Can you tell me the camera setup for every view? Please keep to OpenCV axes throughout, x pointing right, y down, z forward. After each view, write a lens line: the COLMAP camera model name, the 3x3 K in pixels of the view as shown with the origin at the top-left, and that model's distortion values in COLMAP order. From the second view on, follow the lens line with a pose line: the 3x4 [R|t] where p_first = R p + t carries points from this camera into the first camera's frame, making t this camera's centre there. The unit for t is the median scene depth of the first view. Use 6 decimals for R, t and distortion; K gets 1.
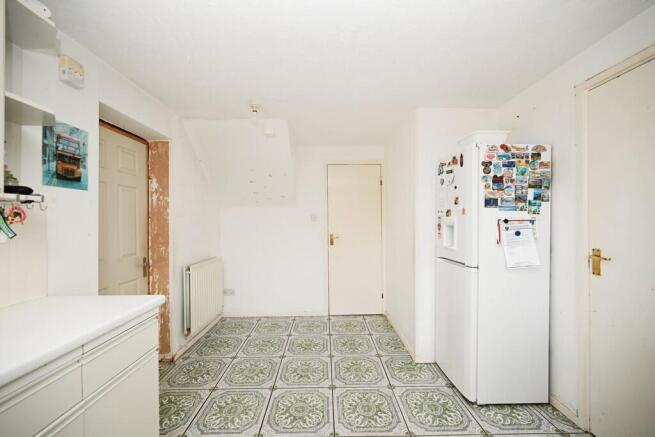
lens RADIAL K [[257.2, 0, 328.1], [0, 257.2, 220.2], [0, 0, 1]] dist [0.002984, 0.000416]
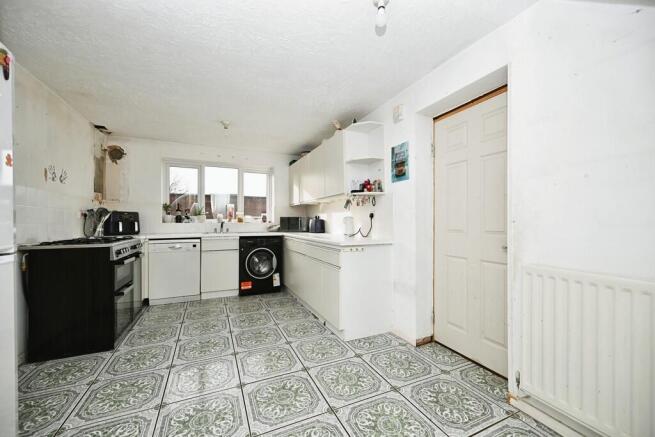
lens RADIAL K [[257.2, 0, 326.7], [0, 257.2, 220.9], [0, 0, 1]] dist [0.002984, 0.000416]
pose [[-0.913831, 0.005559, -0.406056, 0.139522], [0.006962, 0.999974, -0.001979, 0.135814], [0.406035, -0.004635, -0.913846, 2.257830]]
